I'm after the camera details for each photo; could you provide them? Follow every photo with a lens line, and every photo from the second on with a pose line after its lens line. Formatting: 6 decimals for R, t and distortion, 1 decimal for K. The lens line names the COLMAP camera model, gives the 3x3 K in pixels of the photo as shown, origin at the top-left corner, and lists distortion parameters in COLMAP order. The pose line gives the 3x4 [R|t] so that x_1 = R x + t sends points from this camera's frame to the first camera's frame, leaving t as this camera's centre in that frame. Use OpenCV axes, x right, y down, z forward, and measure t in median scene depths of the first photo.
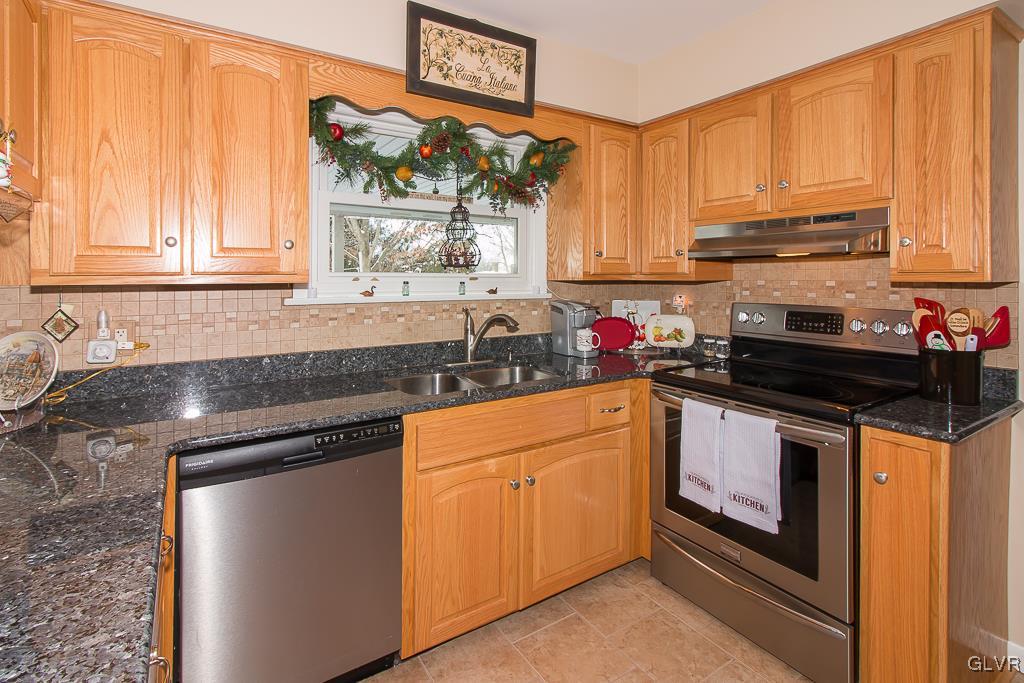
lens RADIAL K [[485.3, 0, 498.2], [0, 485.3, 275.9], [0, 0, 1]] dist [0.000826, 0.000342]
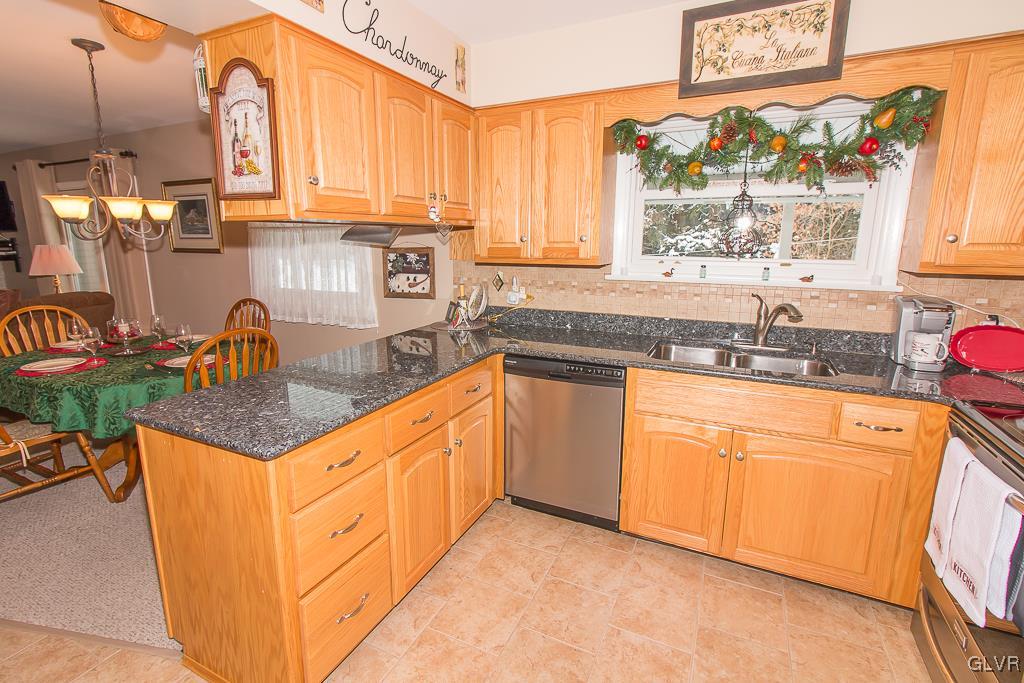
lens RADIAL K [[477.5, 0, 506.8], [0, 477.5, 334.4], [0, 0, 1]] dist [0.001512, -0.000216]
pose [[0.527271, 0.166244, -0.833275, 0.570724], [-0.003102, 0.981044, 0.193761, -0.048795], [0.849691, -0.099579, 0.517792, 0.020281]]
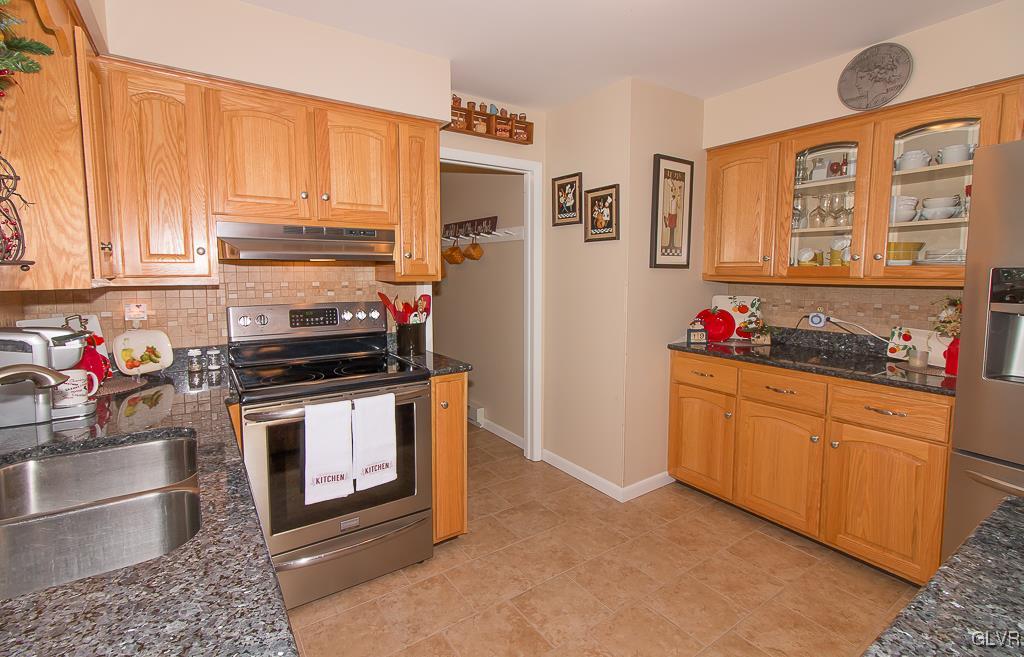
lens RADIAL K [[470.6, 0, 508.8], [0, 470.6, 309.6], [0, 0, 1]] dist [0.001885, 0.000118]
pose [[-0.028343, -0.082784, 0.996164, -0.514961], [-0.001809, 0.996567, 0.082766, -0.019227], [-0.999597, 0.000543, -0.028396, 0.578353]]
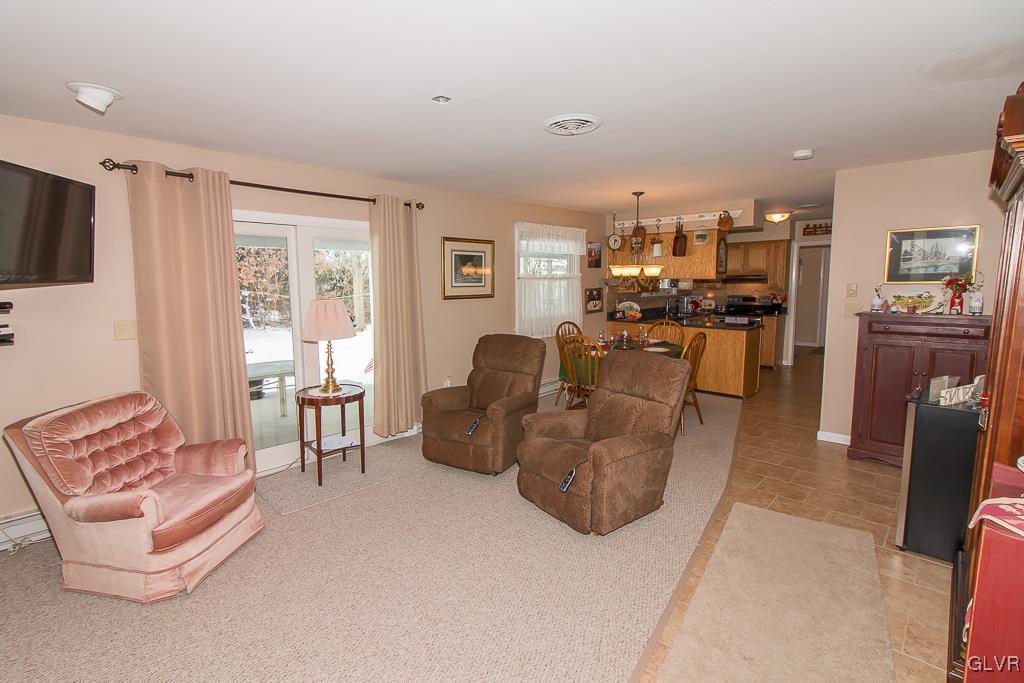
lens RADIAL K [[477.5, 0, 506.8], [0, 477.5, 334.4], [0, 0, 1]] dist [0.001512, -0.000216]
pose [[0.968710, -0.033303, 0.245951, -2.427103], [0.005179, 0.993453, 0.114120, -0.086203], [-0.248141, -0.109275, 0.962541, -2.503632]]
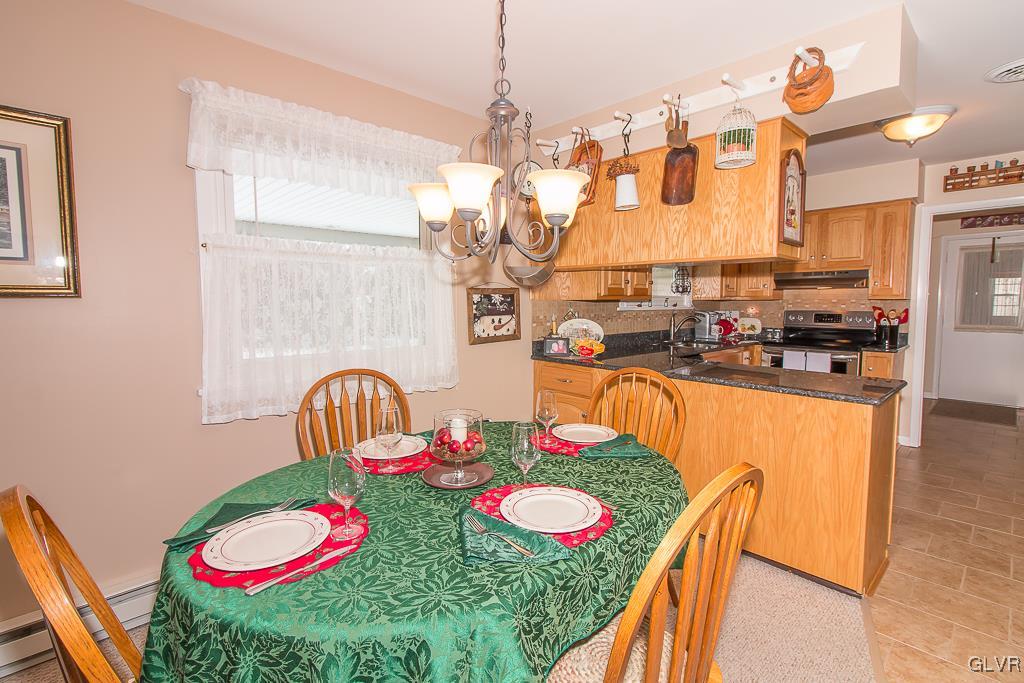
lens RADIAL K [[477.5, 0, 506.8], [0, 477.5, 334.4], [0, 0, 1]] dist [0.001512, -0.000216]
pose [[0.982198, -0.012593, 0.187424, -1.247734], [-0.000722, 0.997490, 0.070806, 0.016317], [-0.187845, -0.069681, 0.979724, -0.905797]]
